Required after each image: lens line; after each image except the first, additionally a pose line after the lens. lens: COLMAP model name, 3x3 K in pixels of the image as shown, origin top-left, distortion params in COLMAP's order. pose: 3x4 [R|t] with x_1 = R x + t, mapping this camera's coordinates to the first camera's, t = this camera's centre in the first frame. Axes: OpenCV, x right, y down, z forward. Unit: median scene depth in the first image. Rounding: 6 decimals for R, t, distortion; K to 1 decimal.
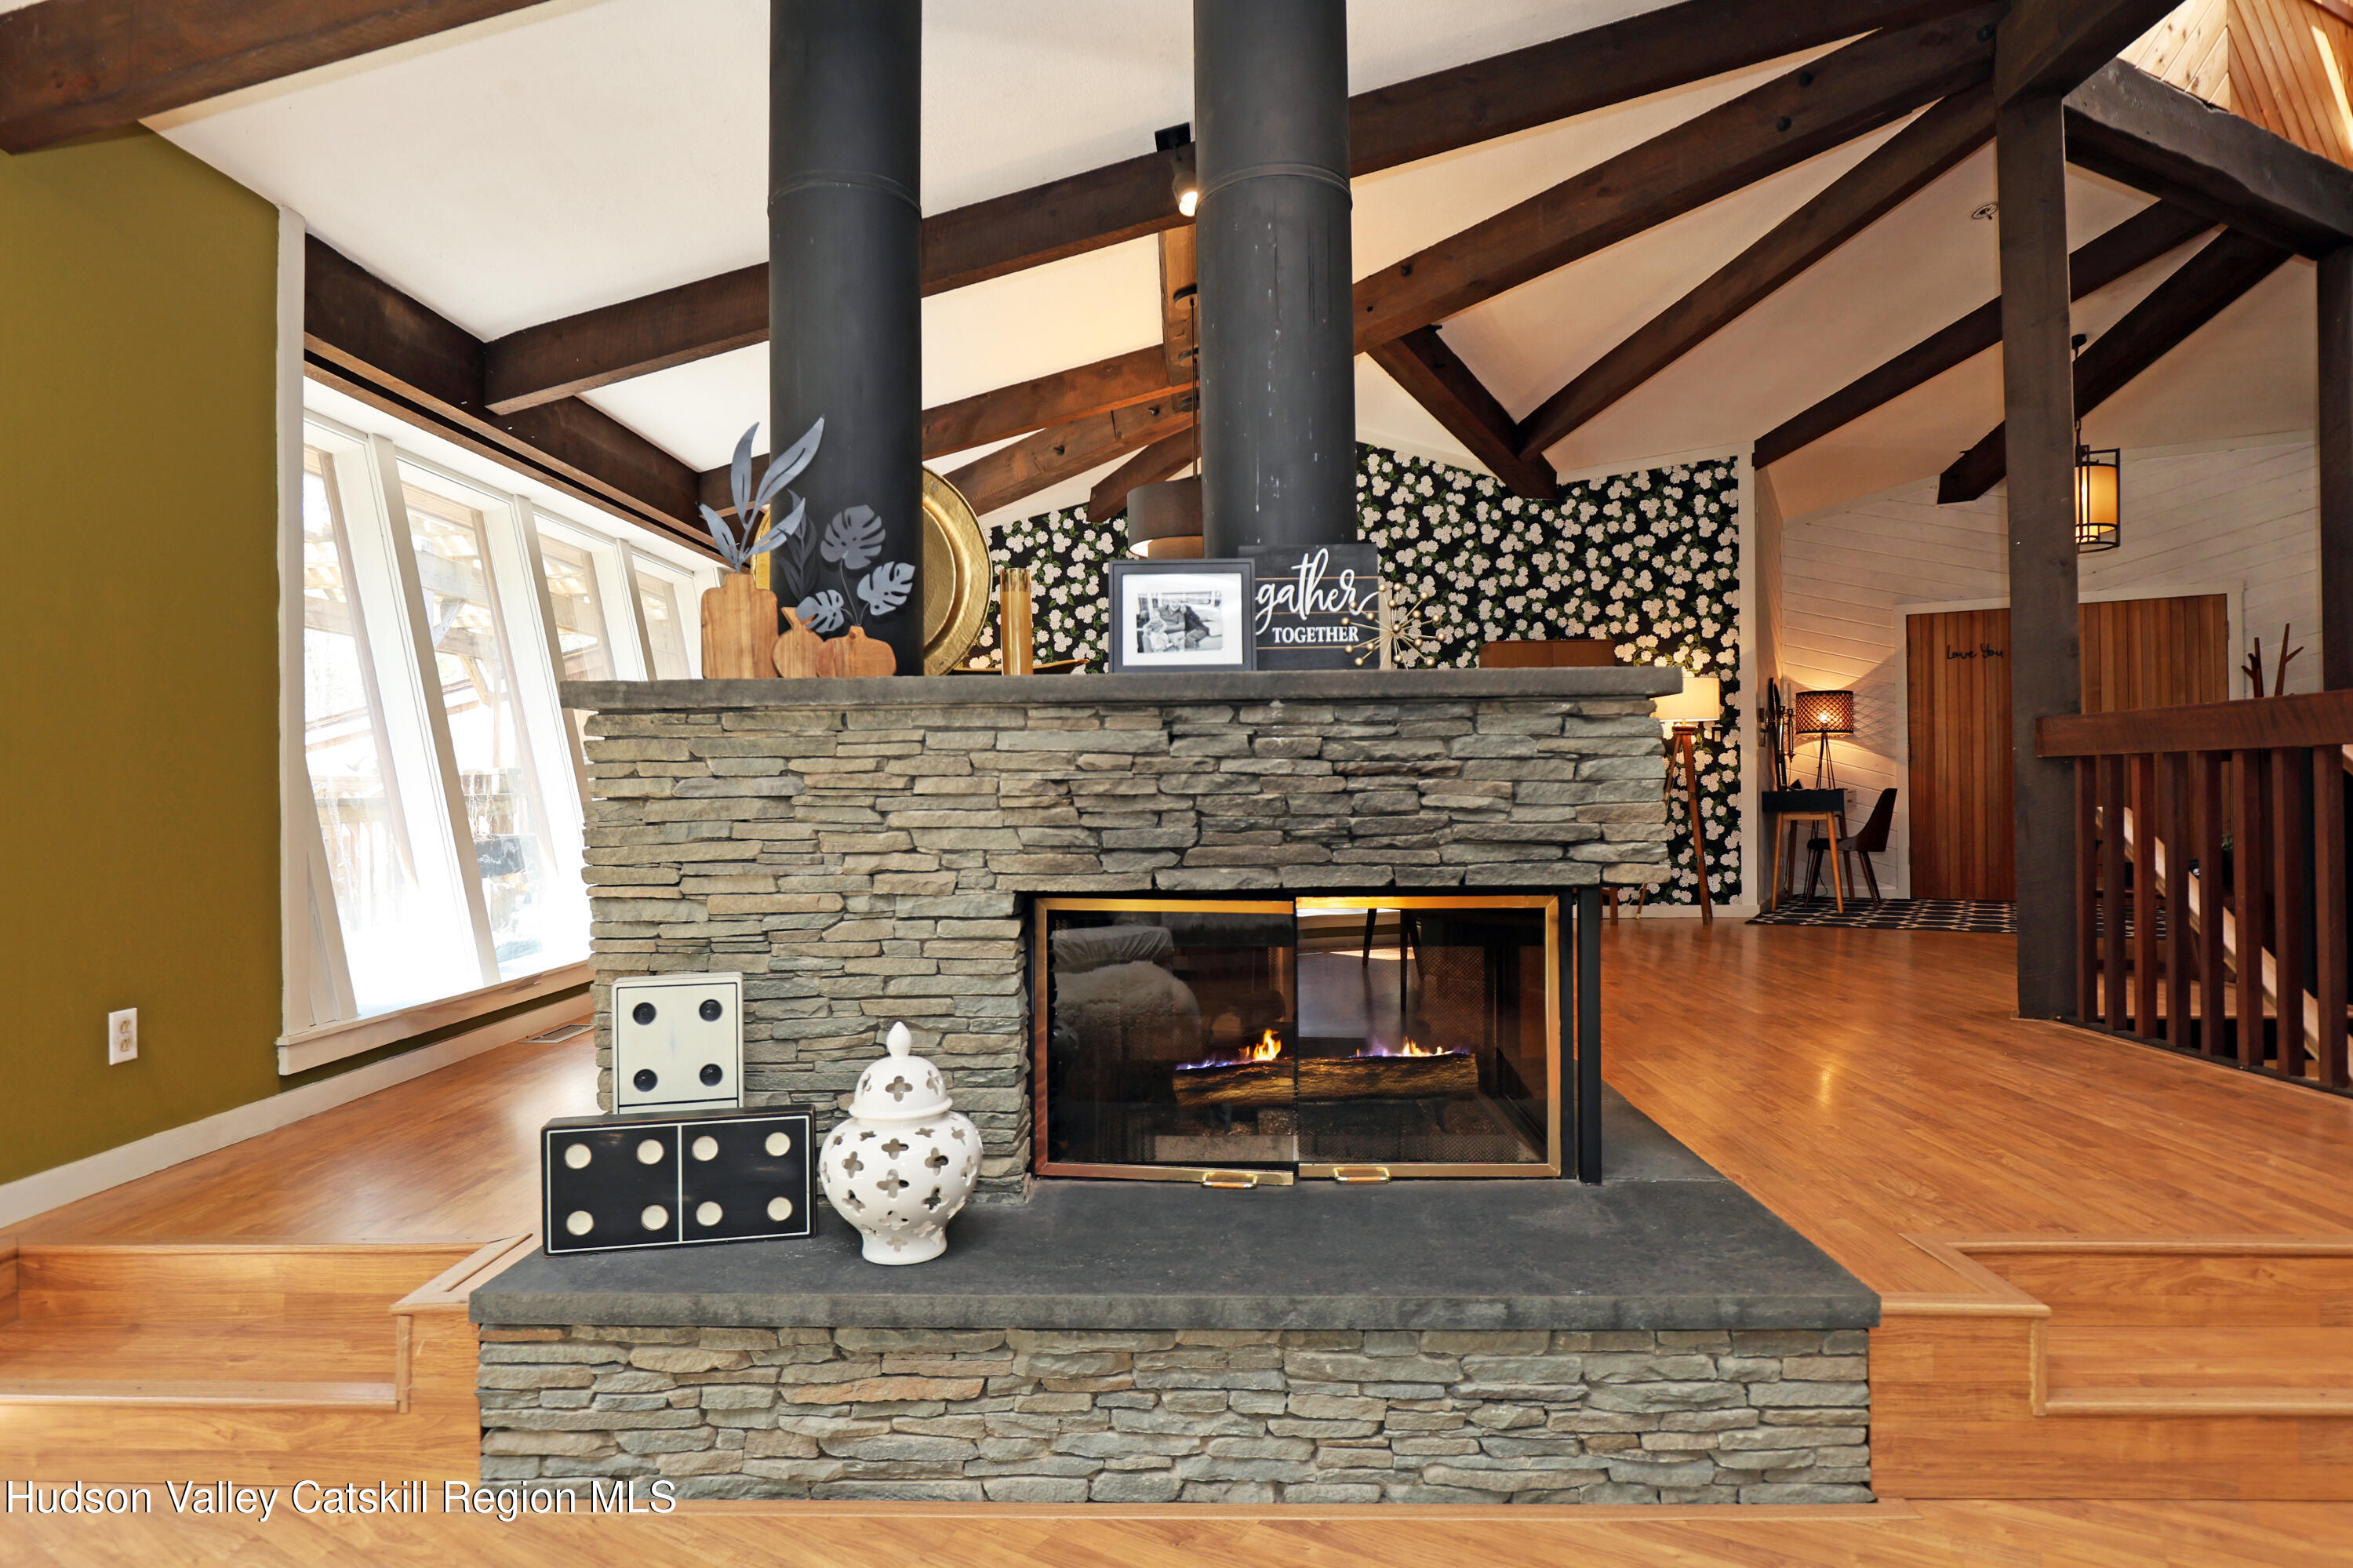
lens RADIAL K [[1336.1, 0, 1174.9], [0, 1336.1, 778.5], [0, 0, 1]] dist [-0.008895, -0.001525]
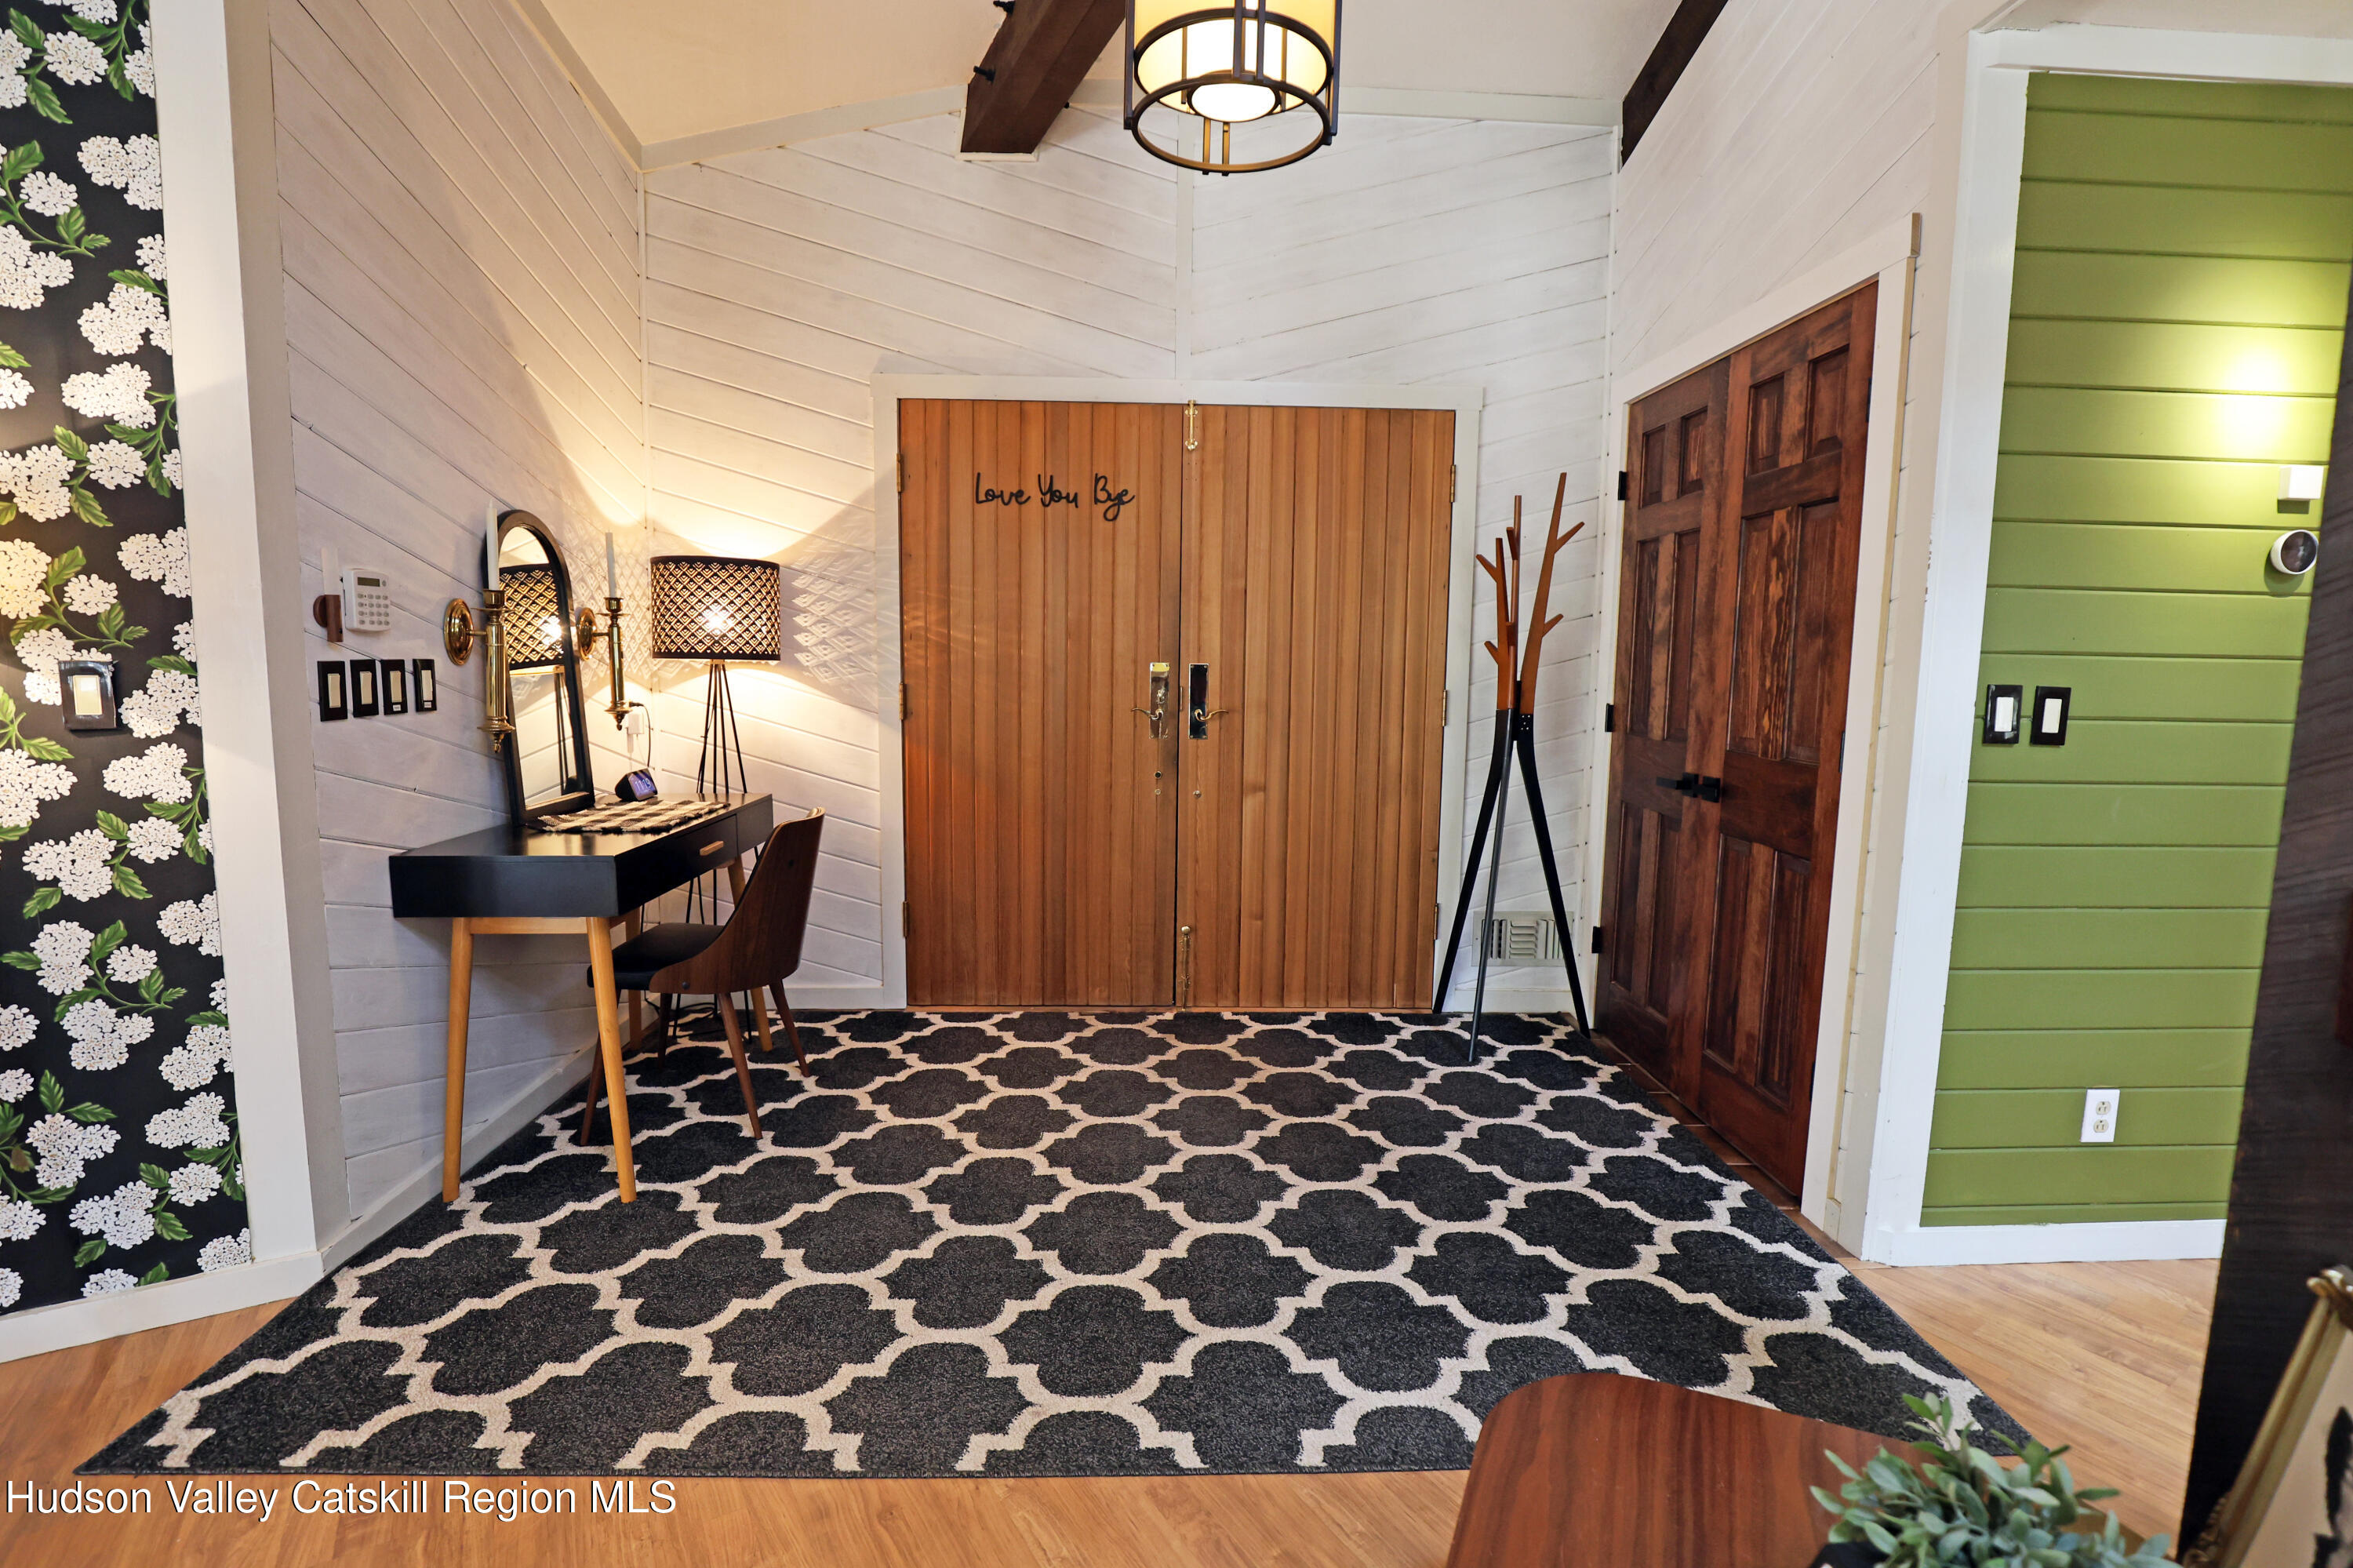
lens RADIAL K [[1089.7, 0, 1179.4], [0, 1089.7, 774.3], [0, 0, 1]] dist [-0.030265, 0.002056]
pose [[0.835621, -0.042642, 0.547648, 0.471175], [-0.025022, 0.992992, 0.115498, -0.045575], [-0.548736, -0.110216, 0.828699, 0.701051]]
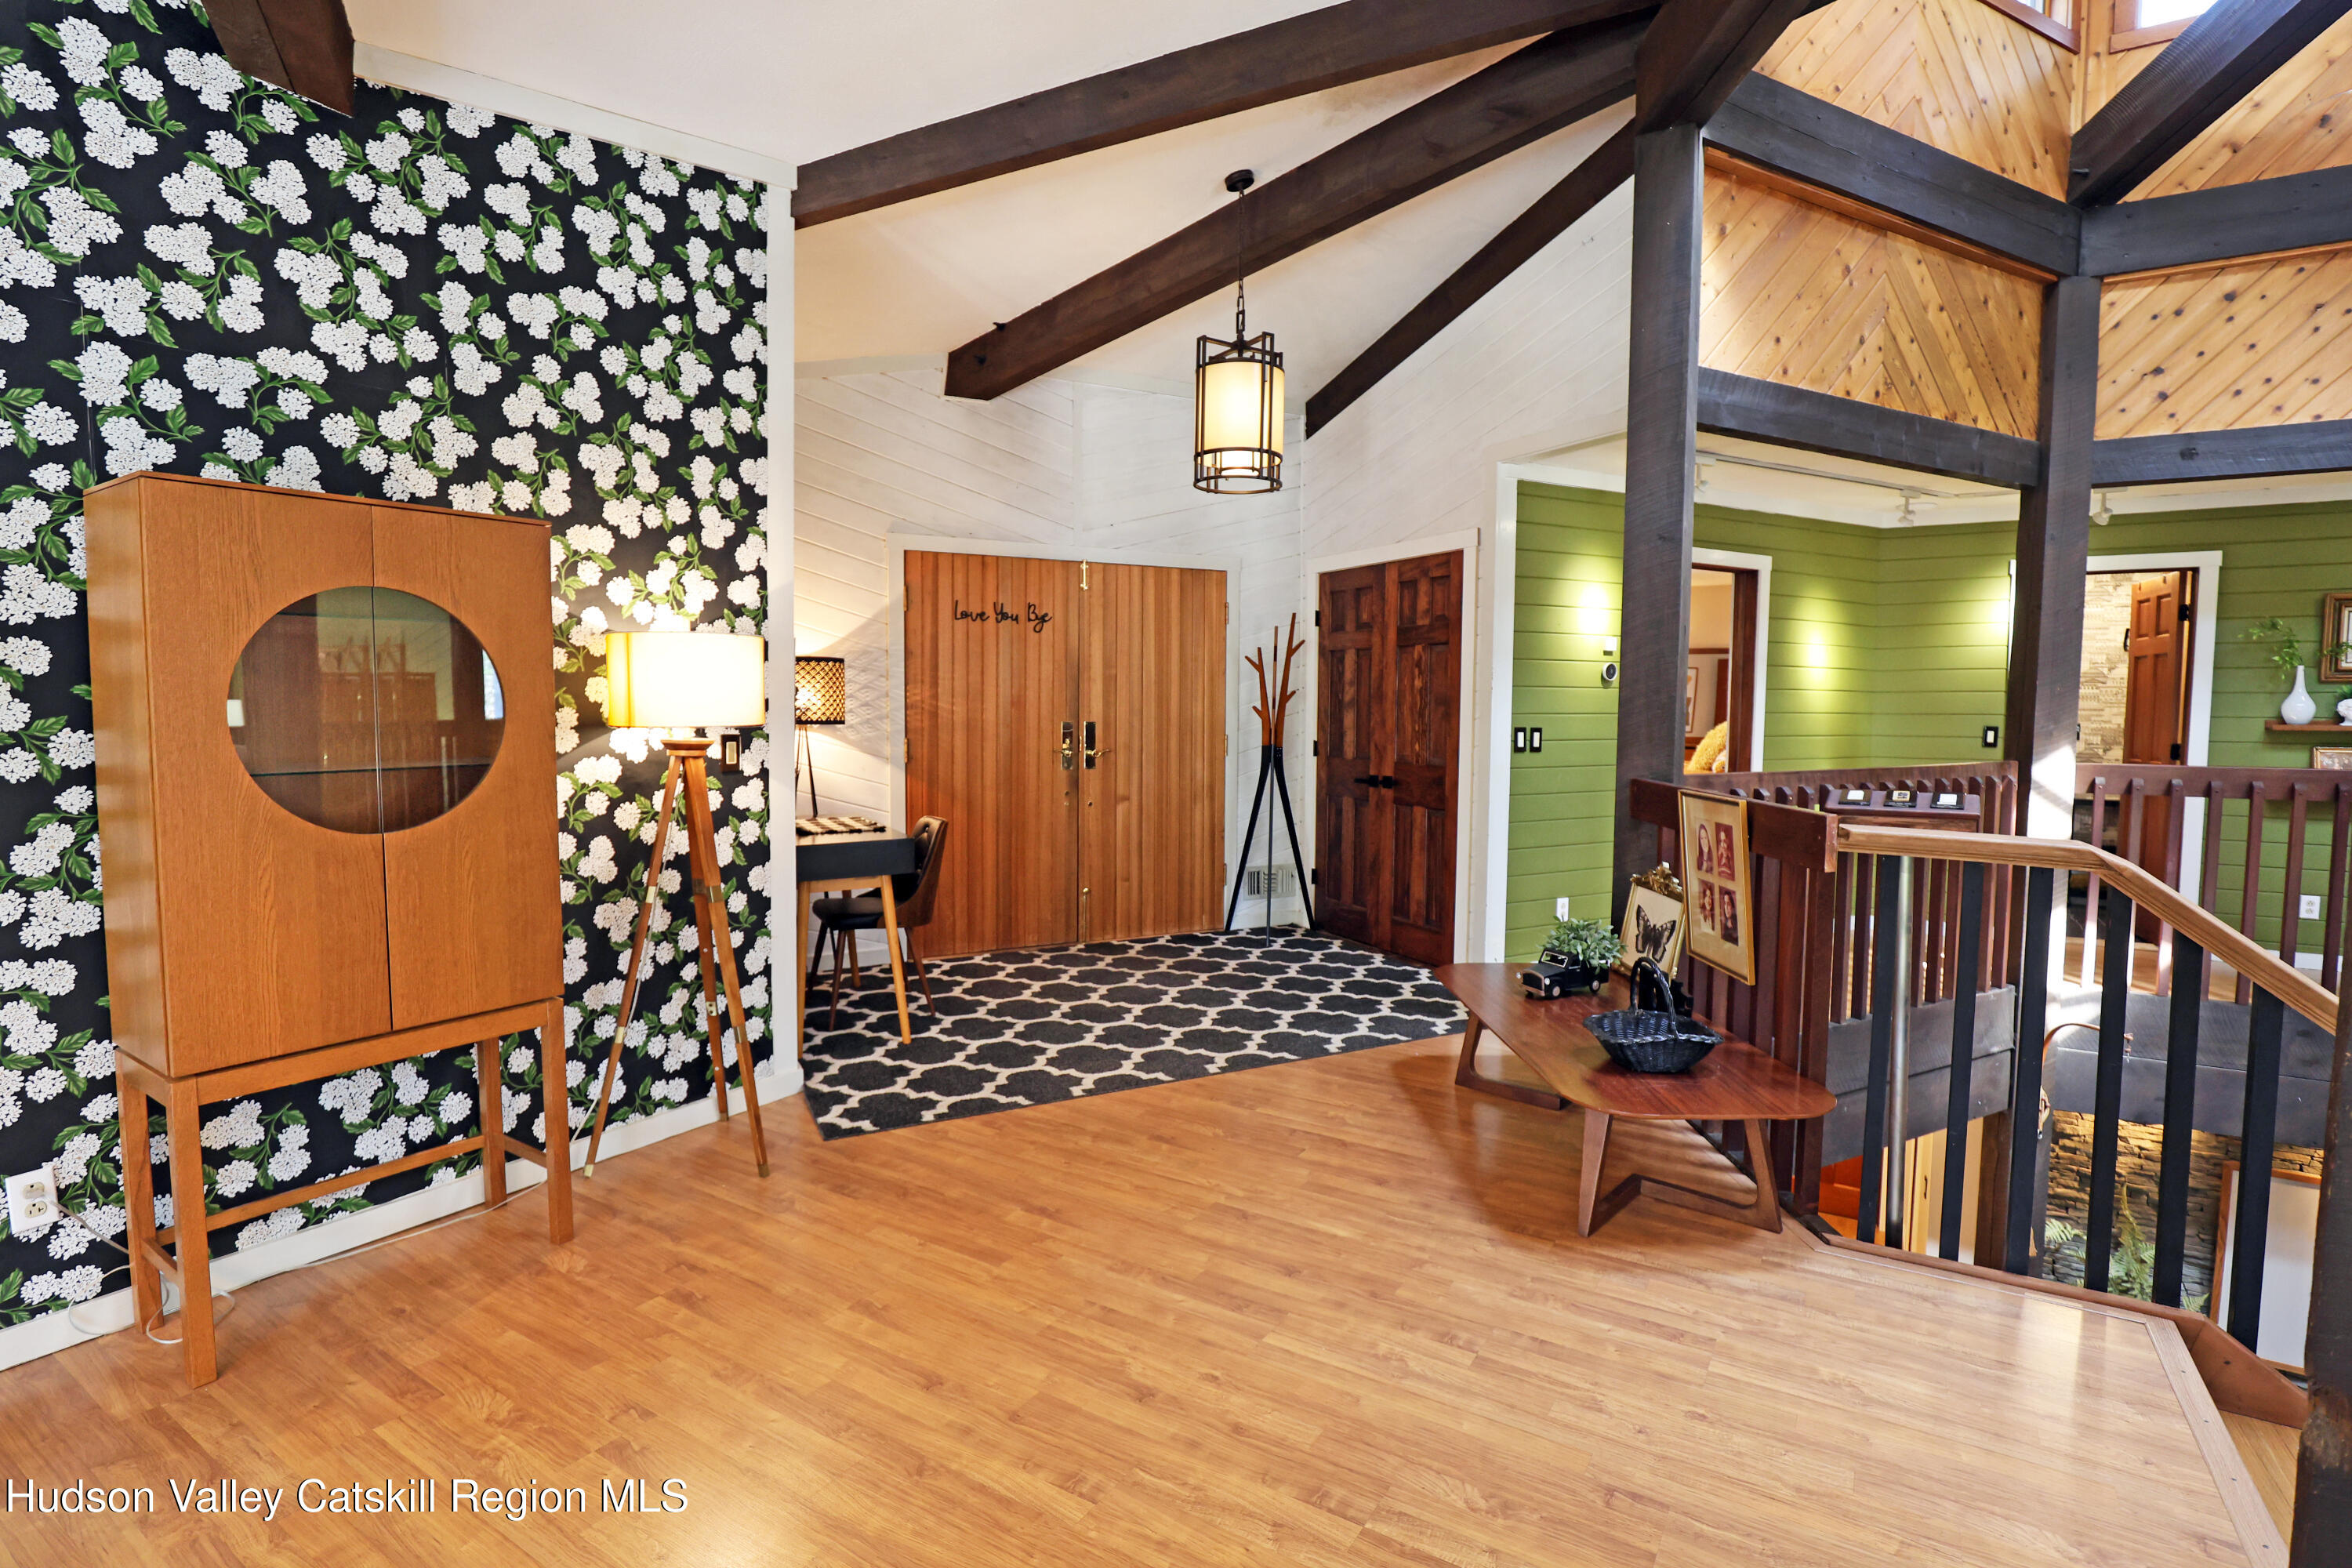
lens RADIAL K [[1127.4, 0, 1173.0], [0, 1127.4, 766.6], [0, 0, 1]] dist [-0.025611, 0.001655]
pose [[0.520206, -0.040153, 0.853097, 0.138314], [-0.017604, 0.998178, 0.057717, -0.053050], [-0.853860, -0.045043, 0.518551, 0.644892]]
